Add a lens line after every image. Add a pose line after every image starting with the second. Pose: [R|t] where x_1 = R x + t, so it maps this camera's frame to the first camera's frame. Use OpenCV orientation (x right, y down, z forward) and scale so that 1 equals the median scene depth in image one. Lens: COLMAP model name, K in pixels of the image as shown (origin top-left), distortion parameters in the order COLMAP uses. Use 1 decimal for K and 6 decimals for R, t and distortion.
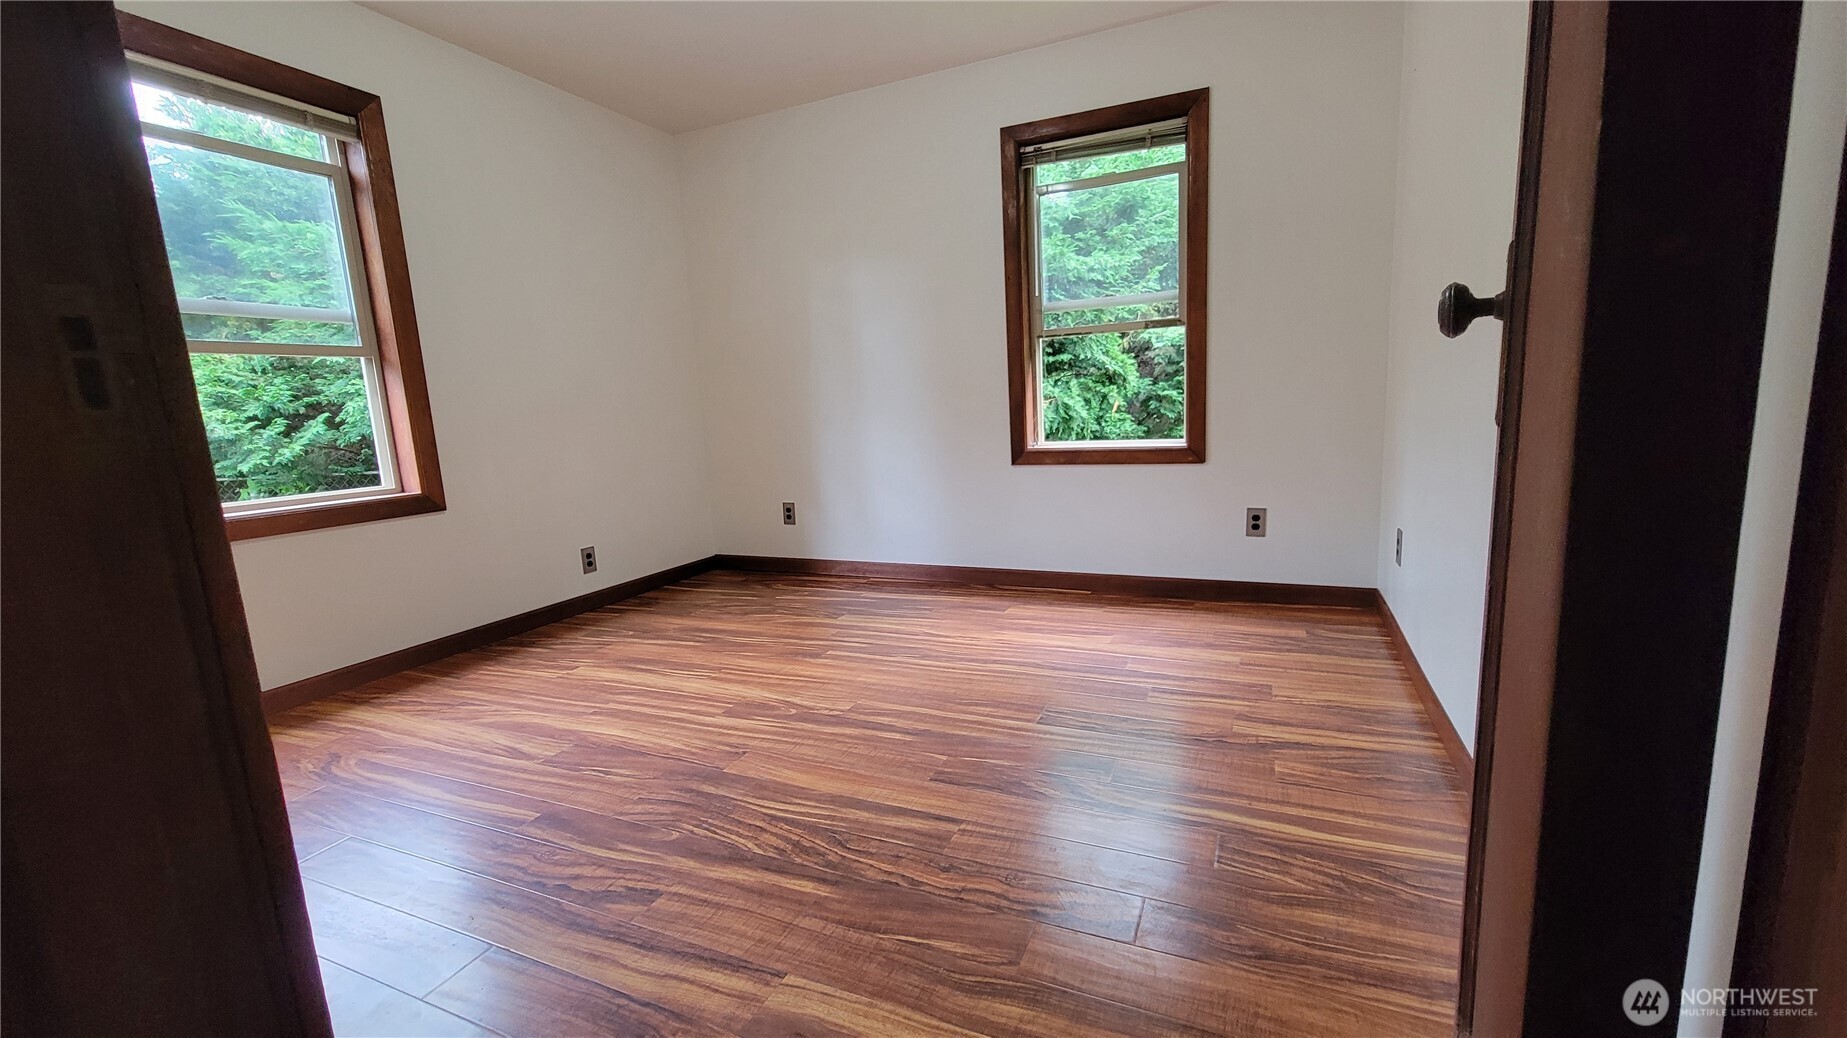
lens RADIAL K [[752.7, 0, 930.1], [0, 752.7, 529.5], [0, 0, 1]] dist [-0.004574, 0.000092]
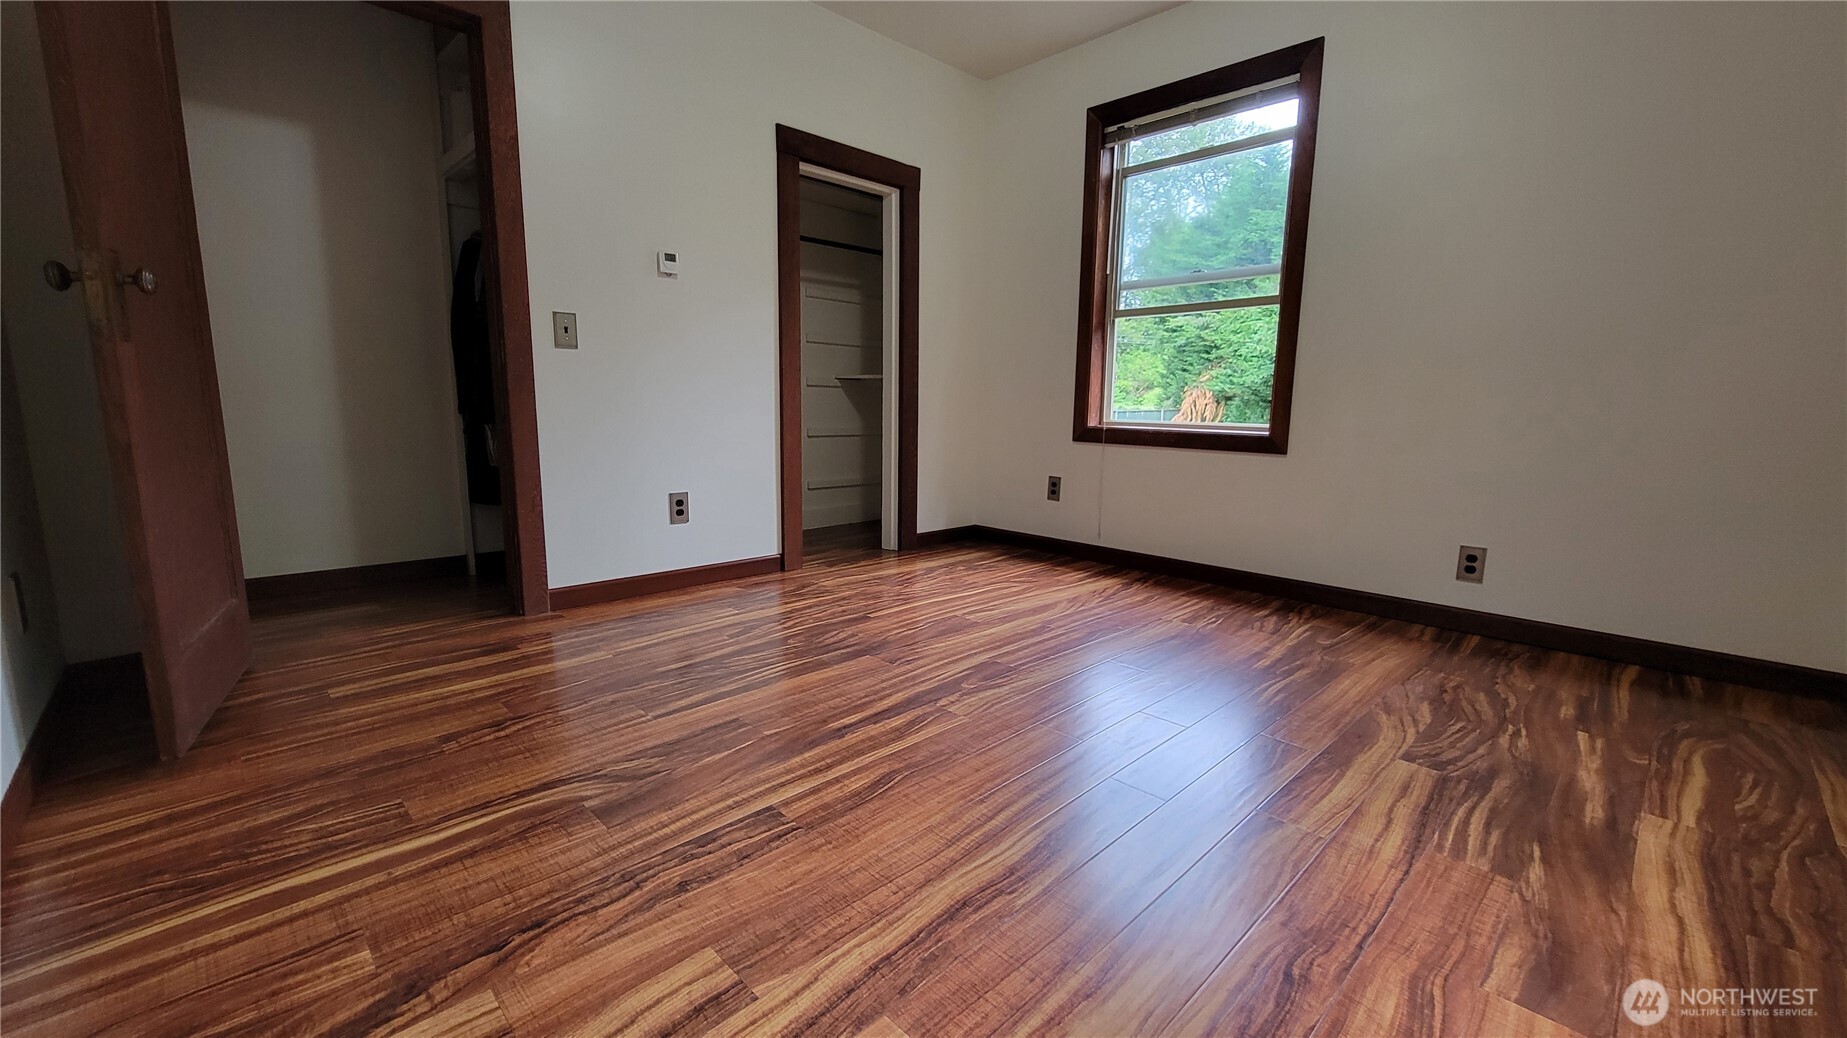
lens RADIAL K [[745.6, 0, 918.0], [0, 745.6, 517.6], [0, 0, 1]] dist [-0.000303, -0.000030]
pose [[-0.377675, 0.184462, -0.907379, 0.622736], [-0.149856, 0.954860, 0.256488, -0.171406], [0.913732, 0.232845, -0.332984, 1.230481]]
